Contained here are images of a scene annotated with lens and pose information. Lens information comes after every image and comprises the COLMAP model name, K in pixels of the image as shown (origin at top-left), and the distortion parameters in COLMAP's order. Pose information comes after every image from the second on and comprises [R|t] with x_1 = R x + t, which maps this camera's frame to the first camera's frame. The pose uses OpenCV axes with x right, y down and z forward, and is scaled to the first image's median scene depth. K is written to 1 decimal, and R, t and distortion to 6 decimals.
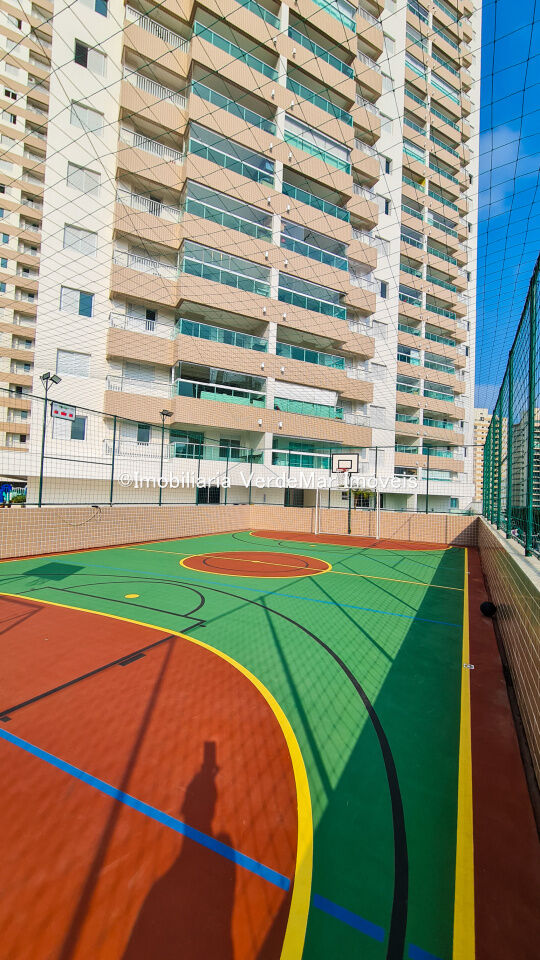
lens RADIAL K [[394.3, 0, 248.5], [0, 394.3, 478.6], [0, 0, 1]] dist [0.027374, -0.000027]
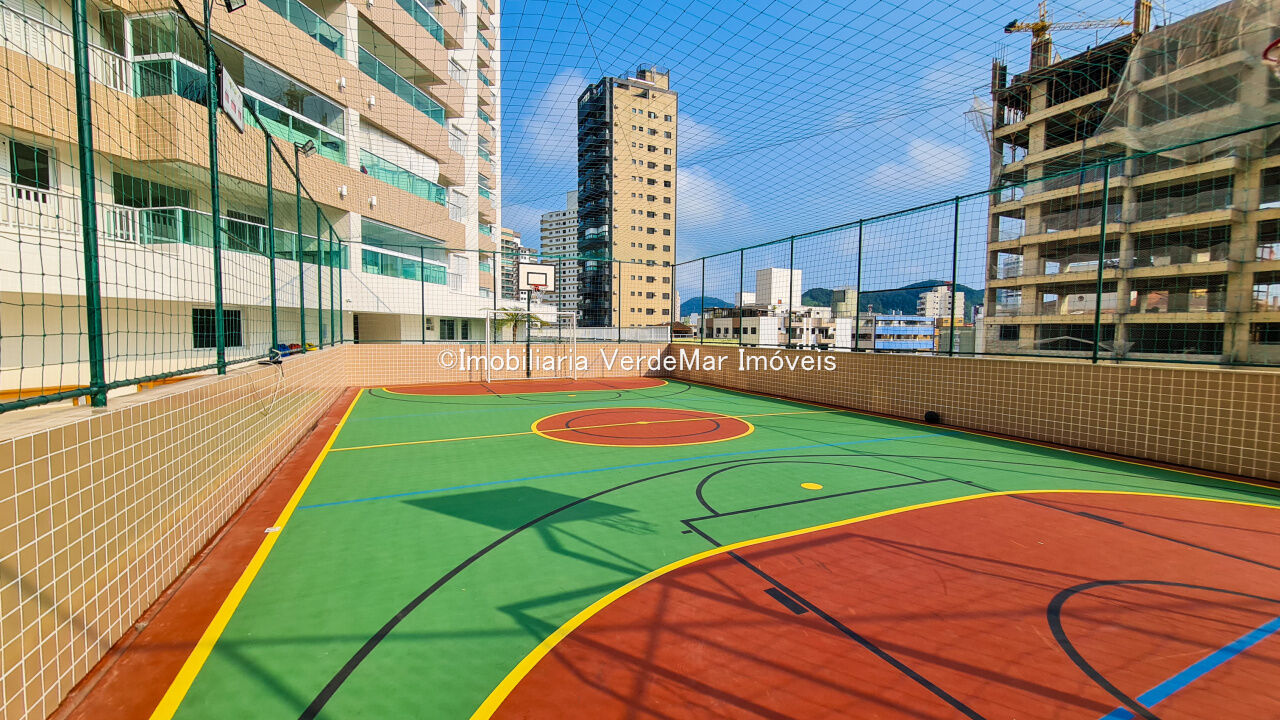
lens RADIAL K [[525.7, 0, 640.0], [0, 525.7, 360.0], [0, 0, 1]] dist [0.027374, -0.000027]
pose [[0.585794, -0.080870, 0.806415, -0.336521], [-0.025096, 0.992722, 0.117784, -0.005606], [-0.810071, -0.089235, 0.579501, 0.208528]]
